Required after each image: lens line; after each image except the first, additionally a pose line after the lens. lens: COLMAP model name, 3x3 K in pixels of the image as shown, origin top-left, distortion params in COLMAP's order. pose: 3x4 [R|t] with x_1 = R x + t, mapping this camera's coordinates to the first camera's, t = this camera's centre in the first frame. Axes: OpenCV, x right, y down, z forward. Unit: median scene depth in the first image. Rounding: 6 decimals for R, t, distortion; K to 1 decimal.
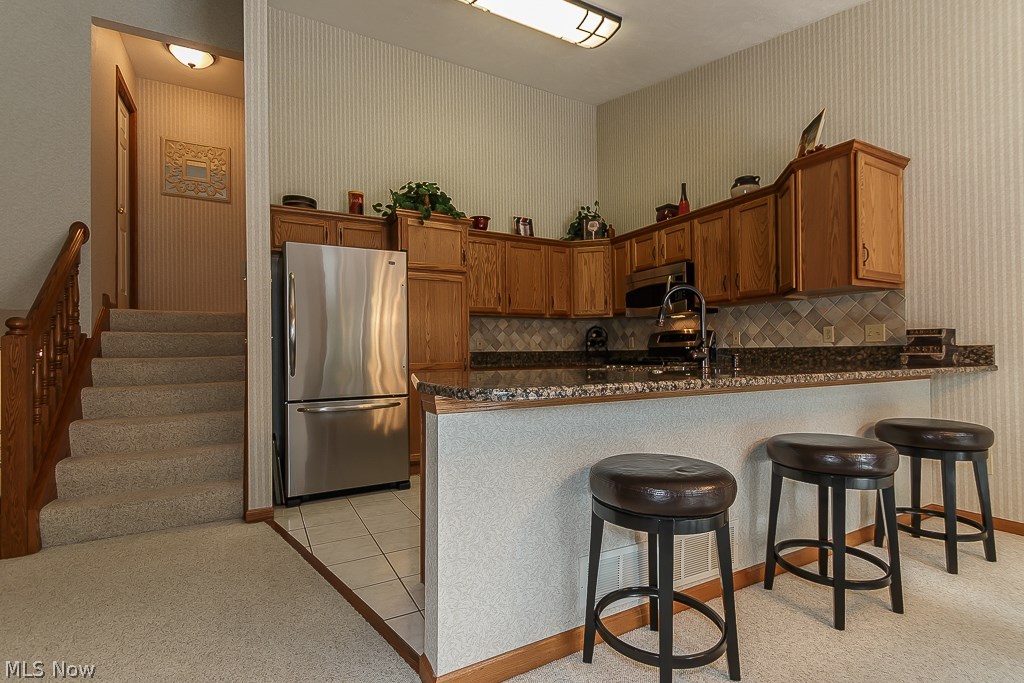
lens RADIAL K [[476.8, 0, 532.9], [0, 476.8, 347.1], [0, 0, 1]] dist [0.001479, -0.000068]
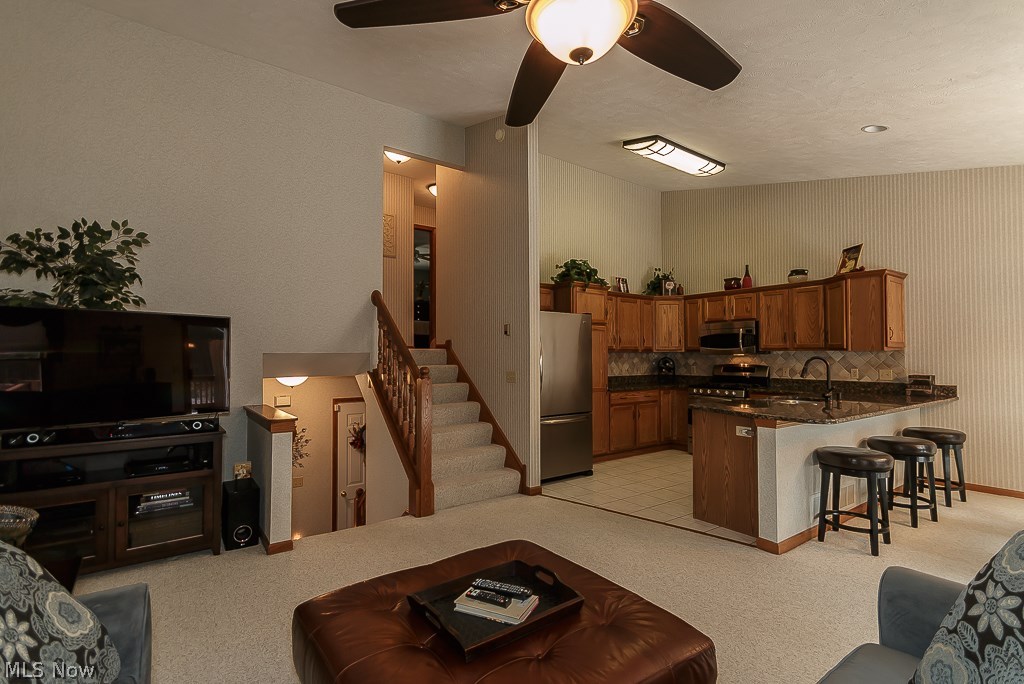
lens RADIAL K [[466.7, 0, 530.0], [0, 466.7, 343.8], [0, 0, 1]] dist [0.001026, -0.000165]
pose [[0.992492, 0.016434, 0.121198, -0.658609], [-0.014338, 0.999733, -0.018143, -0.082900], [-0.121464, 0.016269, 0.992463, -0.432569]]
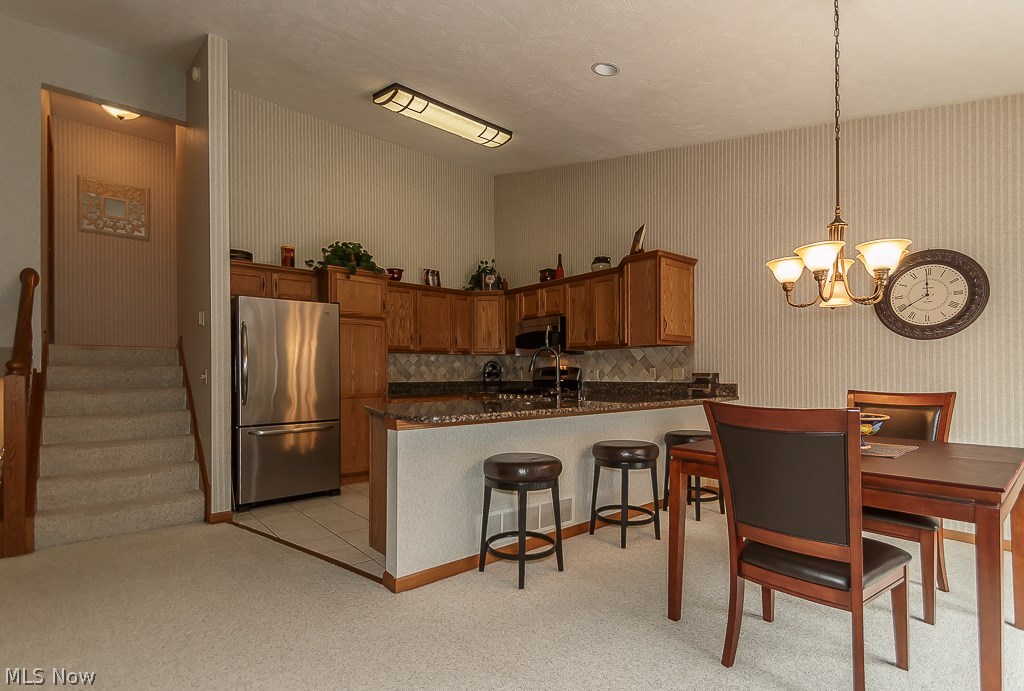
lens RADIAL K [[476.9, 0, 530.3], [0, 476.9, 372.7], [0, 0, 1]] dist [-0.001544, -0.000557]
pose [[0.978779, 0.006932, 0.204802, -0.032320], [-0.008348, 0.999947, 0.006049, -0.034961], [-0.204750, -0.007630, 0.978785, -0.325374]]
